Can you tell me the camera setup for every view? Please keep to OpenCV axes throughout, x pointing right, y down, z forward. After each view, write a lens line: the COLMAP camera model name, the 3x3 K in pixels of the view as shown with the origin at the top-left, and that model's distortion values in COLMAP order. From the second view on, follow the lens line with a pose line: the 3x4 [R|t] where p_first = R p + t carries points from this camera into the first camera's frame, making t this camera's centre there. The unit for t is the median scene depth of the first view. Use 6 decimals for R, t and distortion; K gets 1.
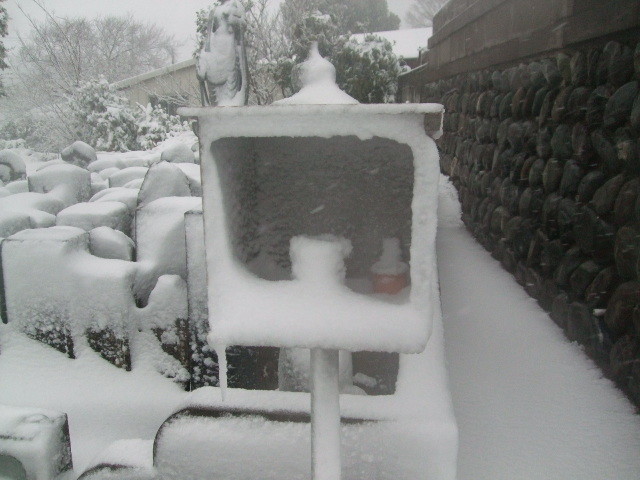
lens RADIAL K [[671.0, 0, 320.0], [0, 671.0, 240.0], [0, 0, 1]] dist [-0.115529, 0.037008]
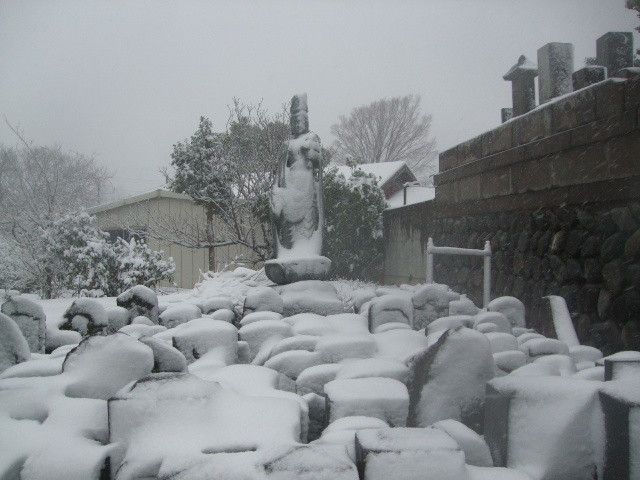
lens RADIAL K [[671.0, 0, 320.0], [0, 671.0, 240.0], [0, 0, 1]] dist [-0.115529, 0.037008]
pose [[0.991268, -0.001937, 0.131848, -0.120125], [0.027269, 0.981289, -0.190601, -0.016993], [-0.129011, 0.192532, 0.972773, 0.050979]]
